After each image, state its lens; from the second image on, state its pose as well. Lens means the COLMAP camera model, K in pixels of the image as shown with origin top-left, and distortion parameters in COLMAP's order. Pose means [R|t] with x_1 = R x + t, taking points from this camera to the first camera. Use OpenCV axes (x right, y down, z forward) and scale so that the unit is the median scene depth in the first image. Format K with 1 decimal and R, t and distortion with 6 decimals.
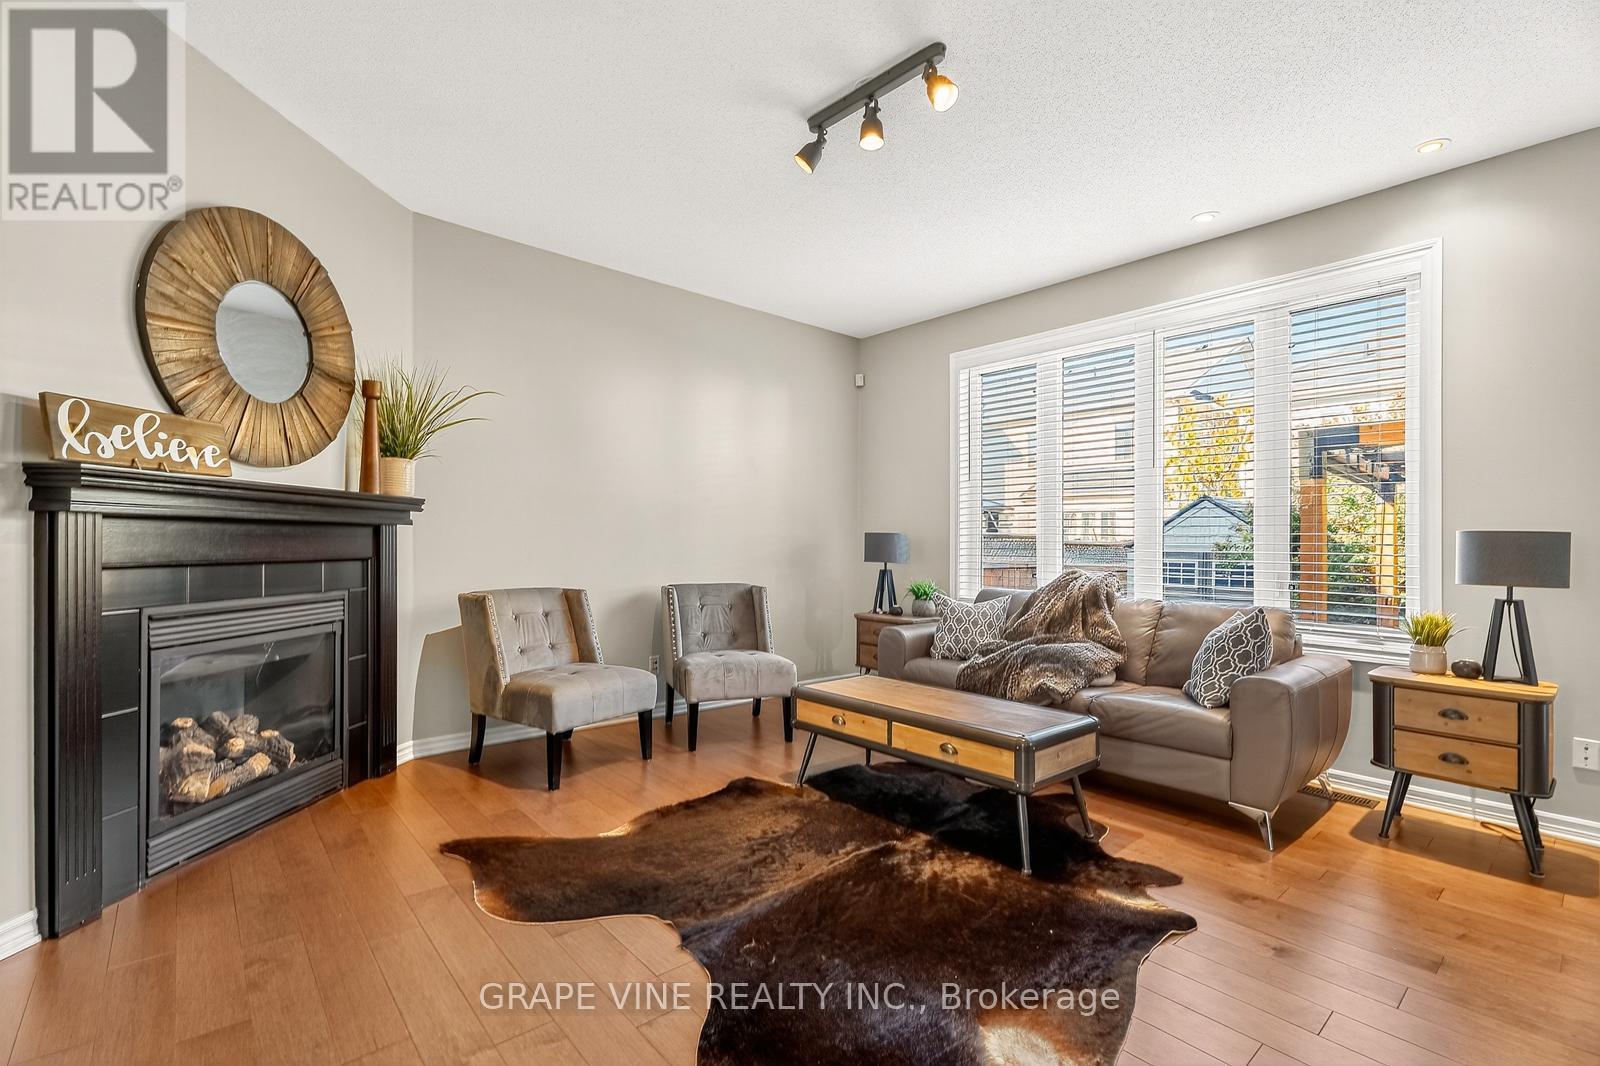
lens RADIAL K [[703.3, 0, 803.2], [0, 703.3, 537.4], [0, 0, 1]] dist [-0.001181, -0.000295]
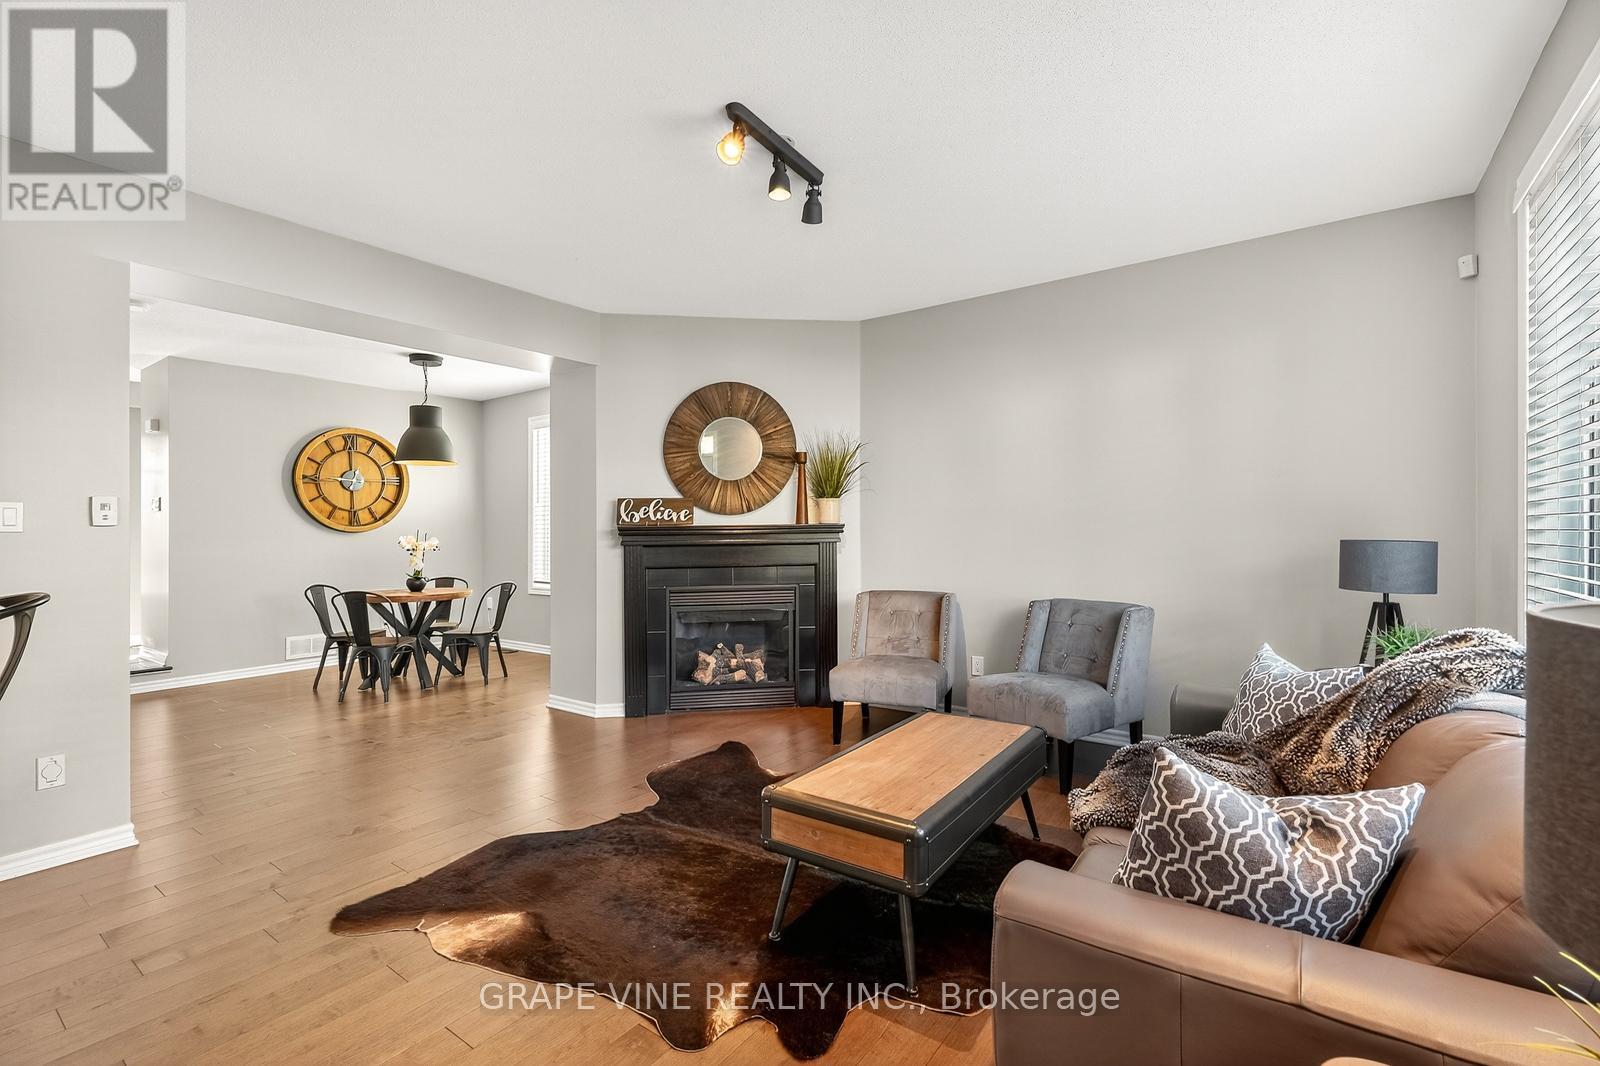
lens RADIAL K [[703.3, 0, 803.2], [0, 703.3, 537.4], [0, 0, 1]] dist [-0.001181, -0.000295]
pose [[0.235006, -0.007045, -0.971968, 1.000634], [0.021292, 0.999771, -0.002099, -0.031113], [0.971761, -0.020202, 0.235103, 0.687659]]
